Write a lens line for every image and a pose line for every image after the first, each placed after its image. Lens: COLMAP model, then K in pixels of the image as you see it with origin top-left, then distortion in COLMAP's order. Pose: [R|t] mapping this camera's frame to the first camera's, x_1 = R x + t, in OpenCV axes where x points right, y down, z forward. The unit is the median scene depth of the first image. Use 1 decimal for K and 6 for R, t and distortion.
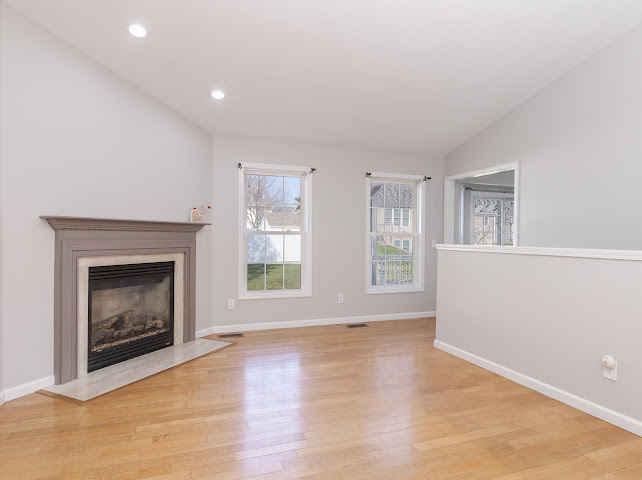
lens RADIAL K [[394.8, 0, 306.5], [0, 394.8, 242.1], [0, 0, 1]] dist [-0.000147, 0.000050]
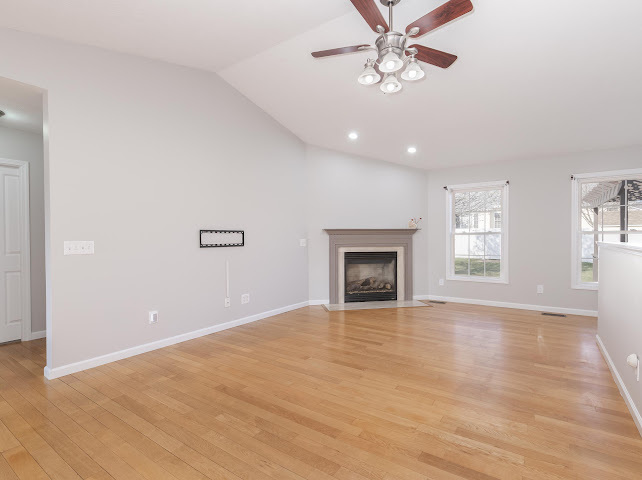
lens RADIAL K [[303.1, 0, 331.4], [0, 303.1, 239.8], [0, 0, 1]] dist [0.003314, 0.000434]
pose [[0.610632, -0.004581, -0.791901, 0.531642], [0.000518, 0.999985, -0.005385, 0.005080], [0.791914, 0.002878, 0.610626, -0.030597]]
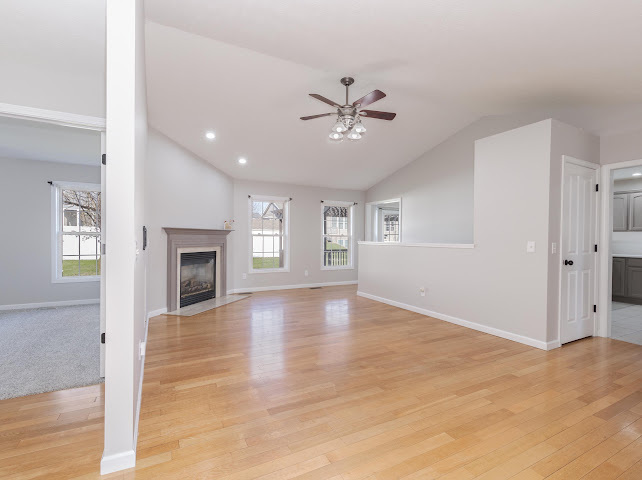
lens RADIAL K [[319.4, 0, 311.2], [0, 319.4, 241.8], [0, 0, 1]] dist [0.002908, 0.000408]
pose [[0.991401, -0.002473, 0.130836, -0.094948], [0.002442, 0.999997, 0.000401, 0.006933], [-0.130836, -0.000078, 0.991404, -0.496250]]
